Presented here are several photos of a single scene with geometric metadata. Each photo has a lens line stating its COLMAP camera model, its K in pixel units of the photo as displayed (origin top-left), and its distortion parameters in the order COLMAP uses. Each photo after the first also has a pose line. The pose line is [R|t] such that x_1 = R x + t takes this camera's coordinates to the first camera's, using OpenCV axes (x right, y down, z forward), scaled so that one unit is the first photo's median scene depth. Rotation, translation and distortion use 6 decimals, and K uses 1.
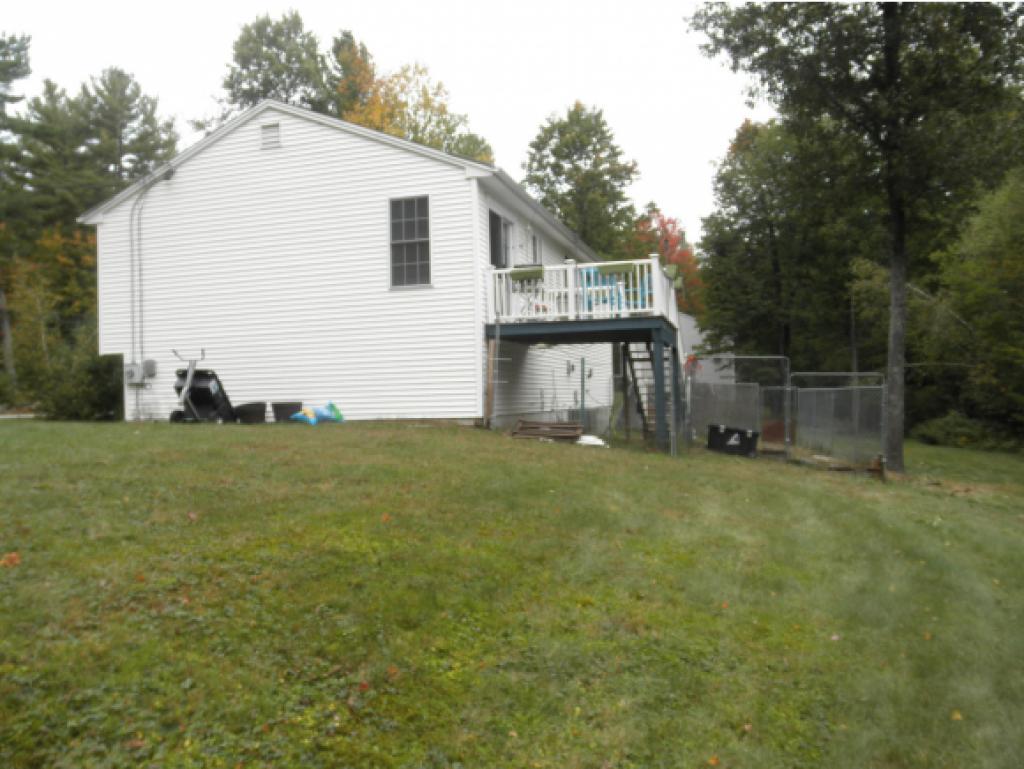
lens RADIAL K [[835.5, 0, 512.0], [0, 835.5, 384.5], [0, 0, 1]] dist [-0.121300, 0.099012]
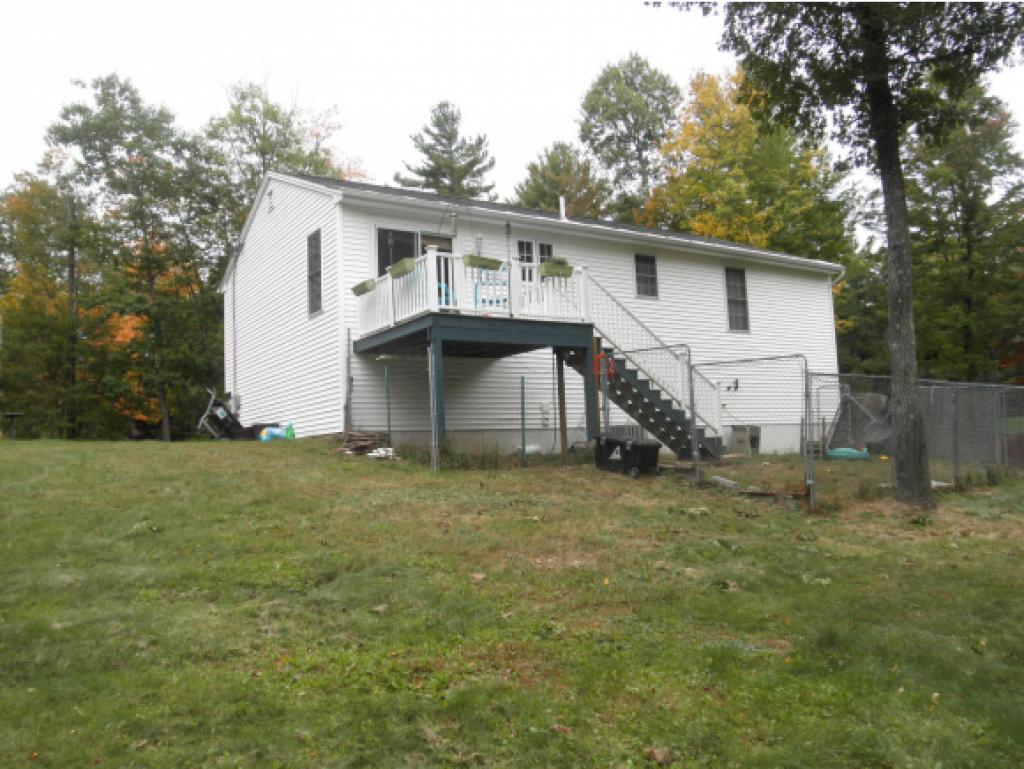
lens RADIAL K [[835.5, 0, 512.0], [0, 835.5, 384.5], [0, 0, 1]] dist [-0.121300, 0.099012]
pose [[0.766395, -0.063287, -0.639244, 0.750335], [0.033723, 0.997727, -0.058347, 0.046001], [0.641483, 0.023160, 0.766787, 0.330533]]
